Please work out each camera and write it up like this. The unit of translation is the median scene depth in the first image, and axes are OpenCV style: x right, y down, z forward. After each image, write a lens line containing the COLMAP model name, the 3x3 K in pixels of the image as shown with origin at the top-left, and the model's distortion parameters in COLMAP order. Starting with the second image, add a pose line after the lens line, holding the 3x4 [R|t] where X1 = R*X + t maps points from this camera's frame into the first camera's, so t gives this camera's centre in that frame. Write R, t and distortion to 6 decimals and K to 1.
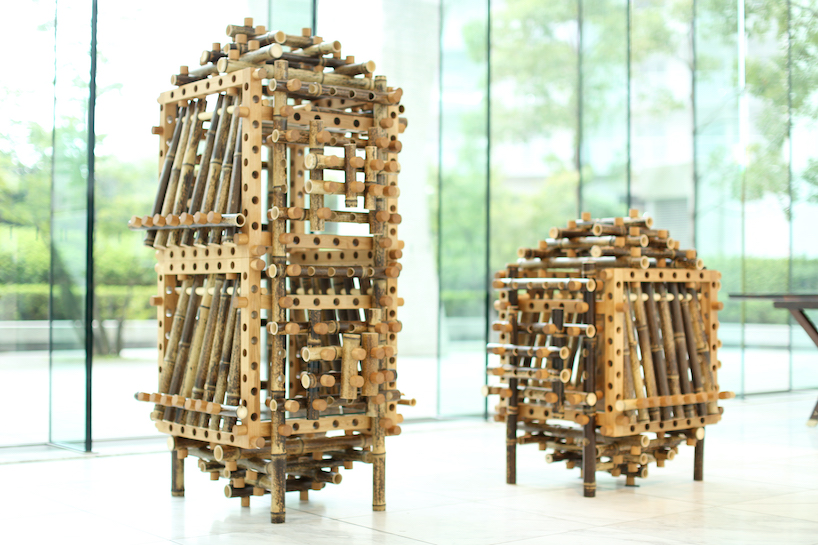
lens RADIAL K [[1231.1, 0, 409.0], [0, 1231.1, 272.5], [0, 0, 1]] dist [-0.134958, -0.023785]
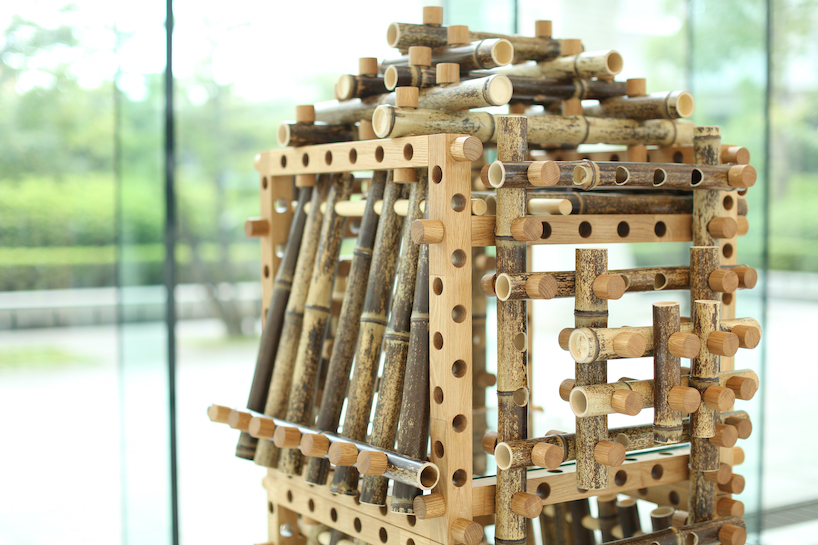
lens RADIAL K [[1231.1, 0, 409.0], [0, 1231.1, 272.5], [0, 0, 1]] dist [-0.134958, -0.023785]
pose [[0.992872, -0.000995, -0.119182, -0.340423], [0.010066, 0.997093, 0.075533, -0.577325], [0.118761, -0.076194, 0.989995, 2.079433]]
